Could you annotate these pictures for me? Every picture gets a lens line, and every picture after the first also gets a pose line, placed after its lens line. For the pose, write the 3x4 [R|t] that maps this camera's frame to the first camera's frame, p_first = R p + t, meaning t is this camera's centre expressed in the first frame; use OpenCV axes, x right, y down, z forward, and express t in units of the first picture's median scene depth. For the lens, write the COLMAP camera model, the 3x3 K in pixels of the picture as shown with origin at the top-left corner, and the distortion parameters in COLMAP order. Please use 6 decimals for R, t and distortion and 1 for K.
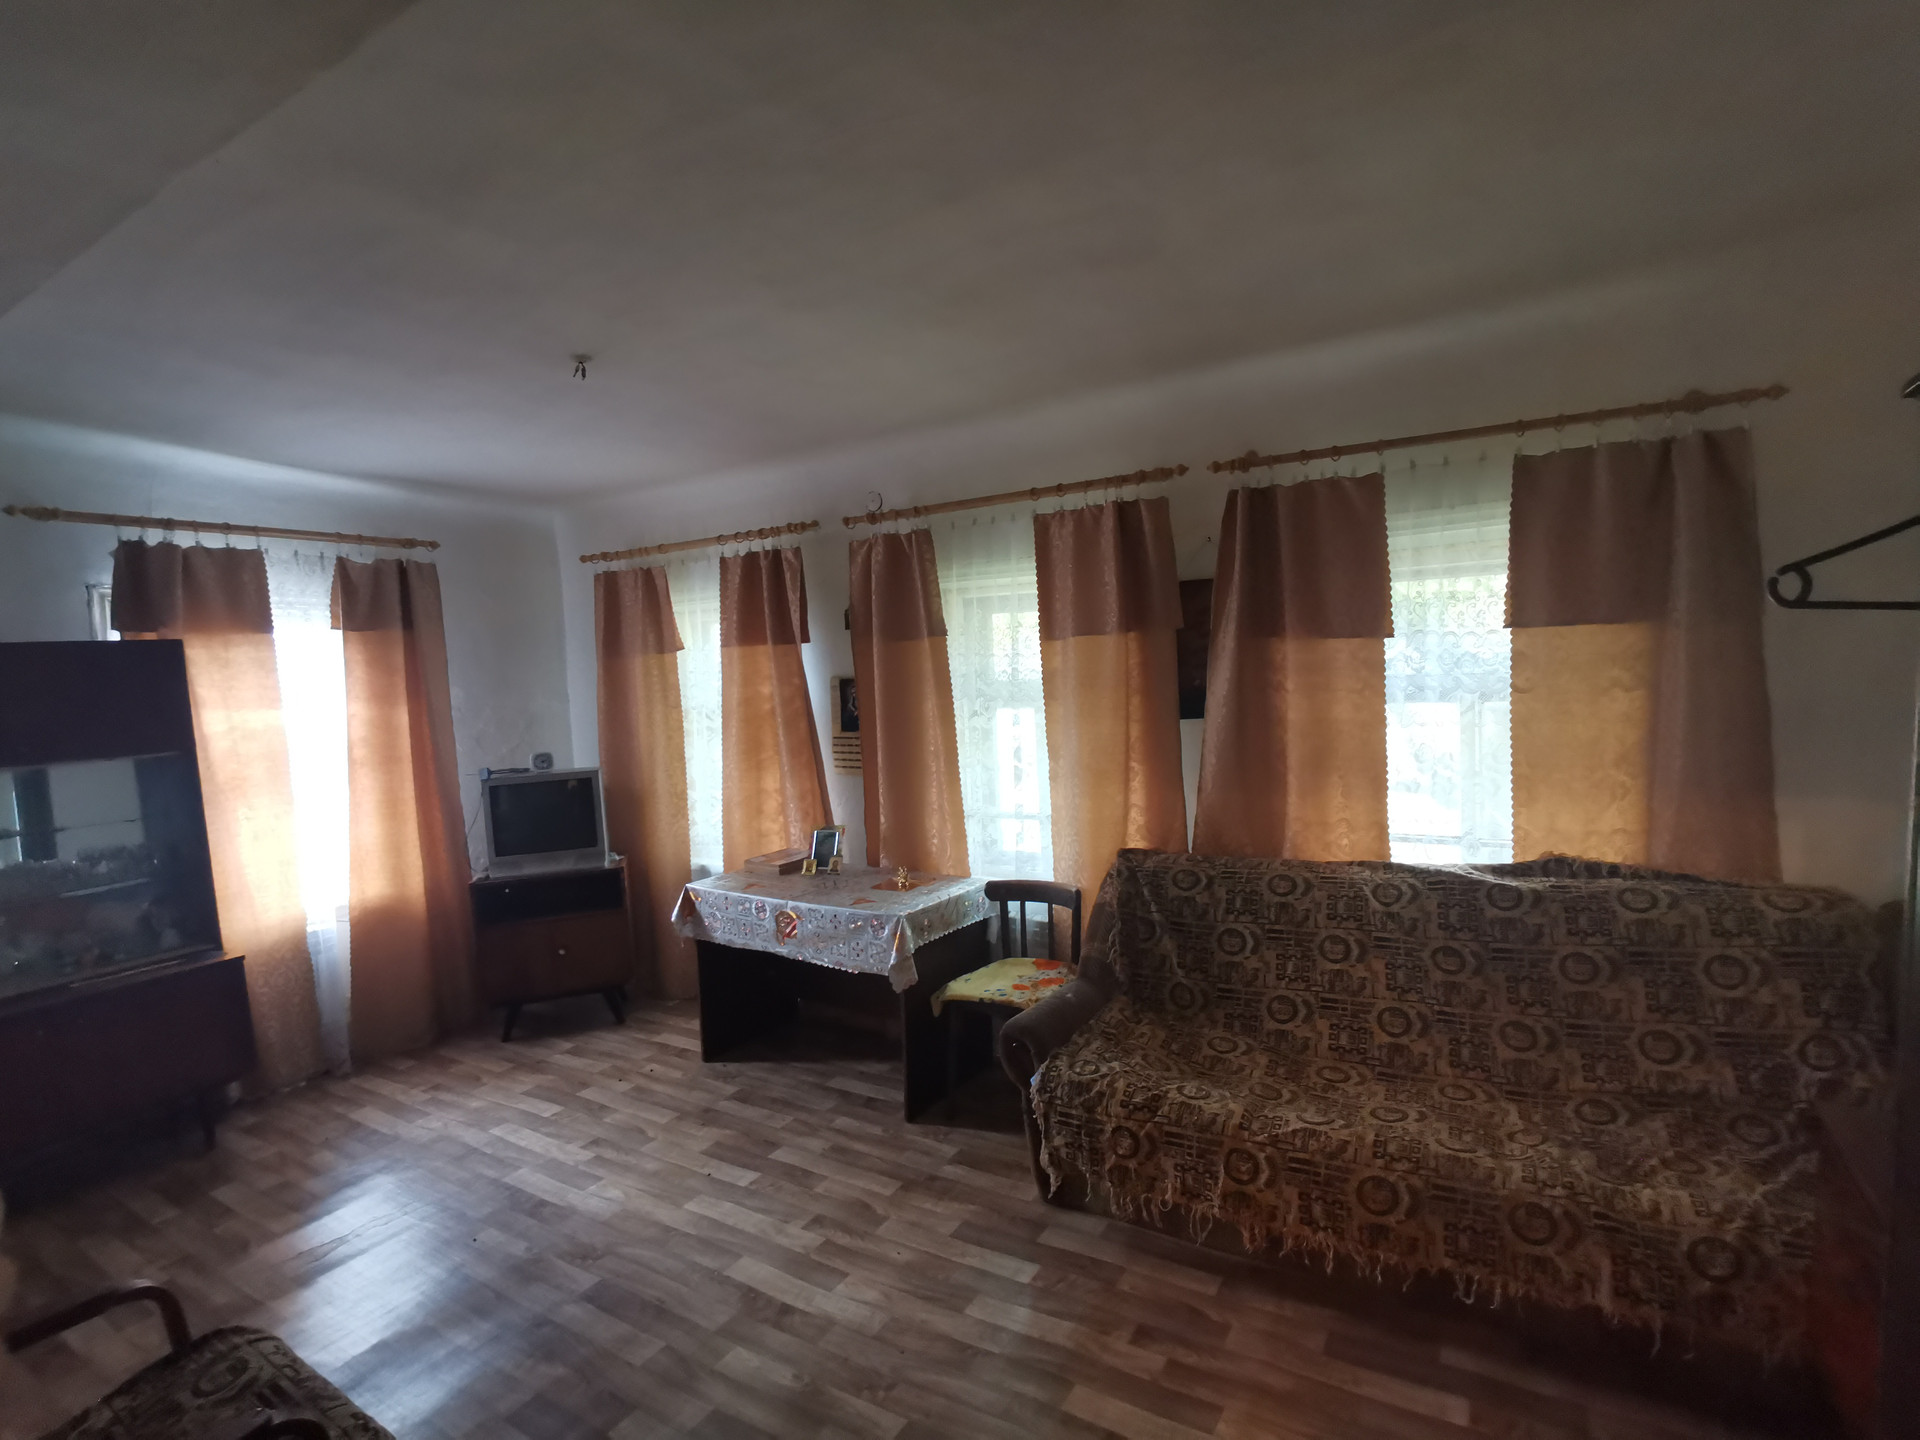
lens RADIAL K [[927.2, 0, 996.5], [0, 927.2, 720.9], [0, 0, 1]] dist [-0.002908, -0.000435]
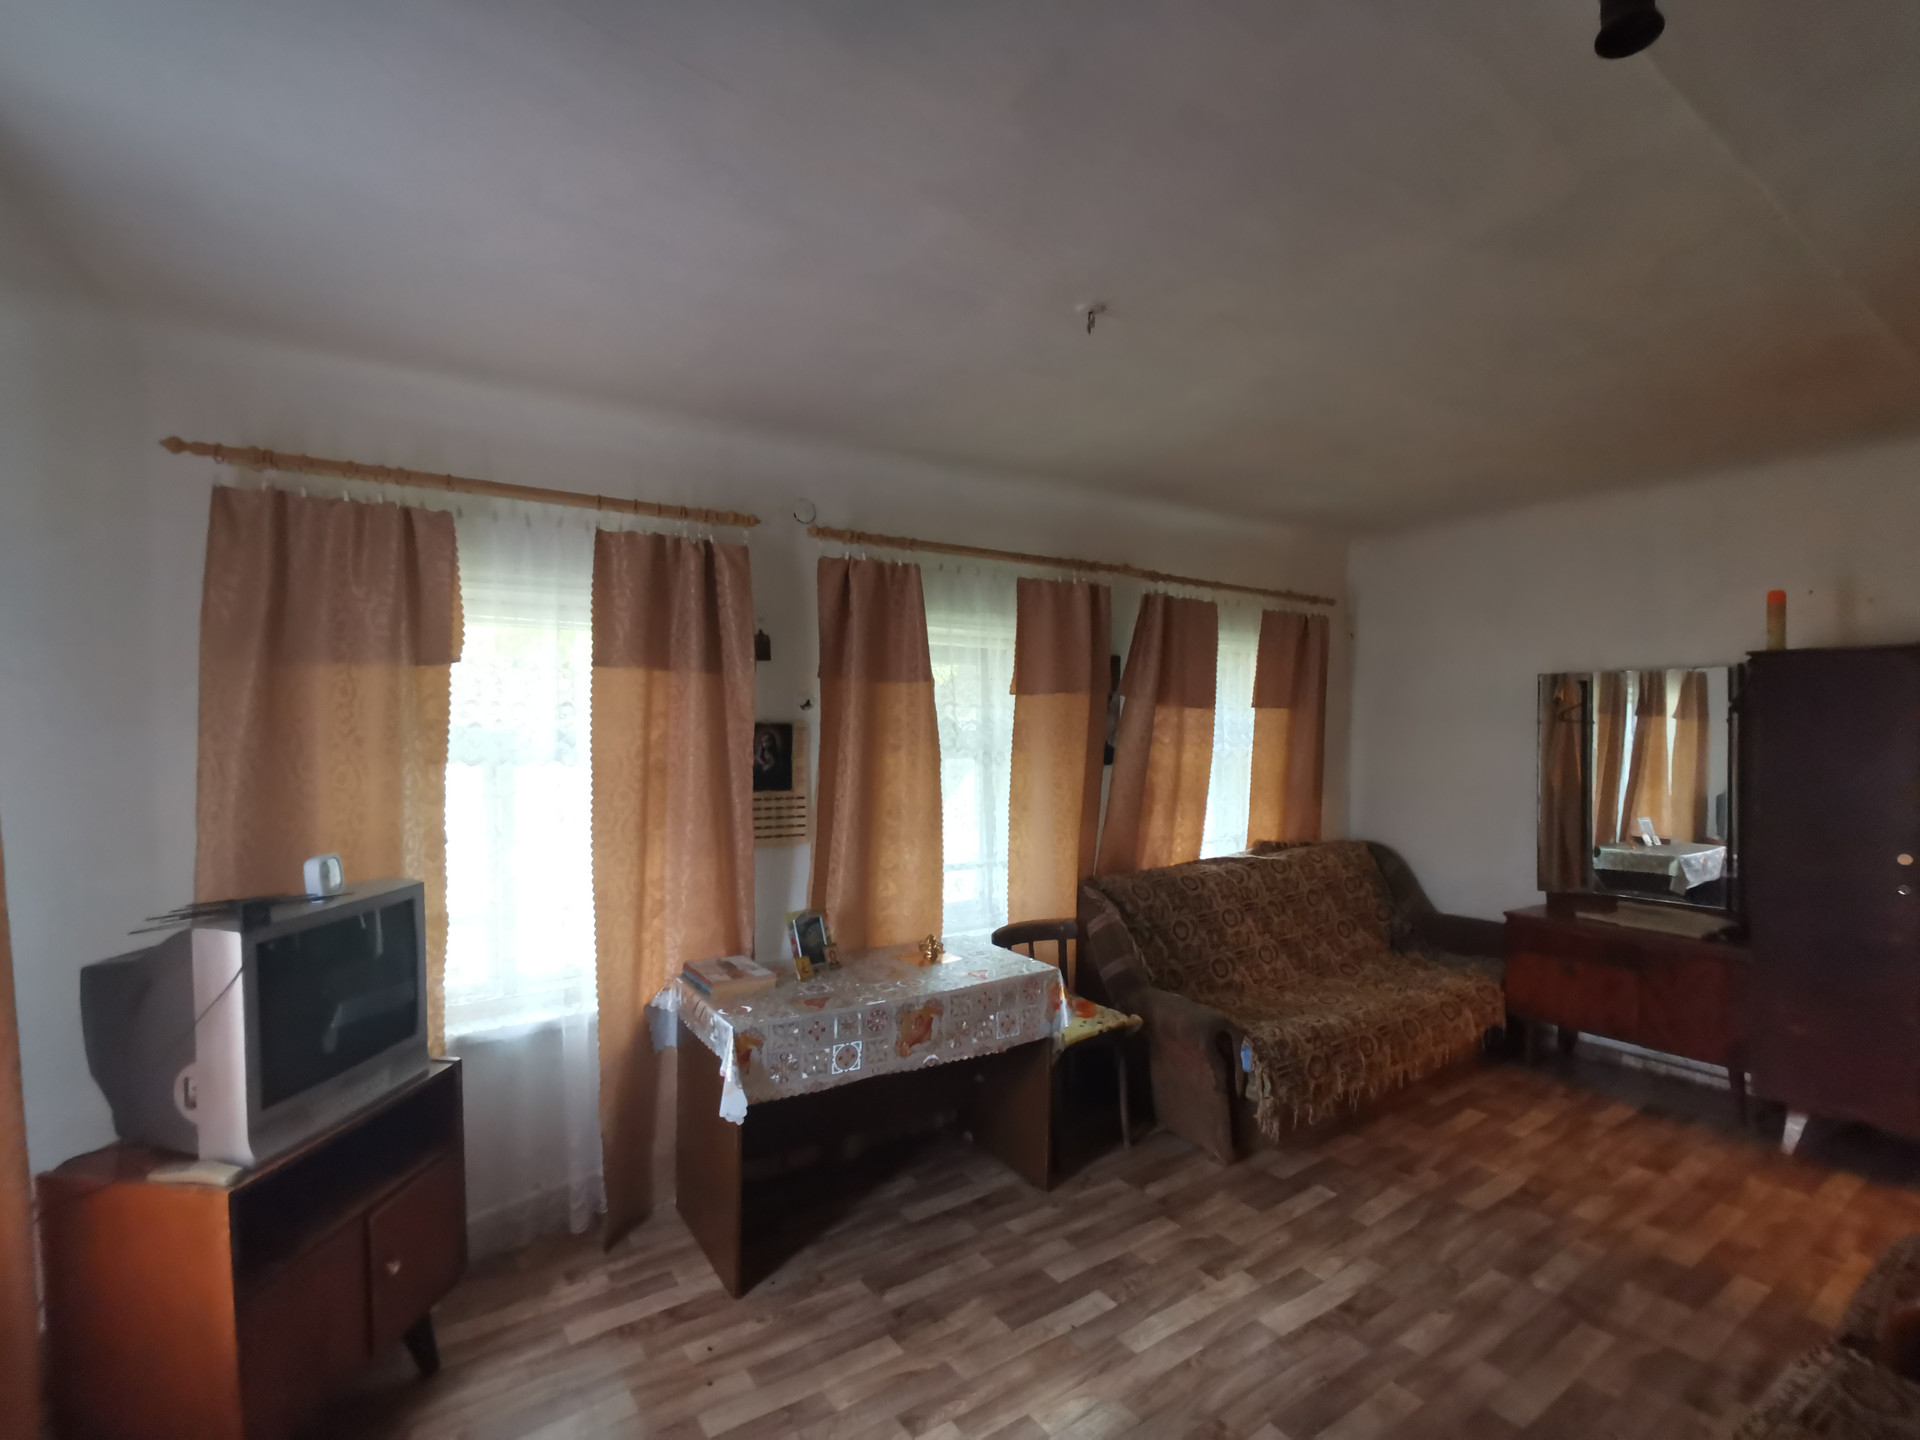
lens RADIAL K [[927.2, 0, 965.8], [0, 927.2, 721.3], [0, 0, 1]] dist [-0.002908, -0.000435]
pose [[0.412244, 0.032390, 0.910498, -0.896610], [0.025109, 0.998584, -0.046892, -0.006983], [-0.910727, 0.042193, 0.410847, 0.587275]]
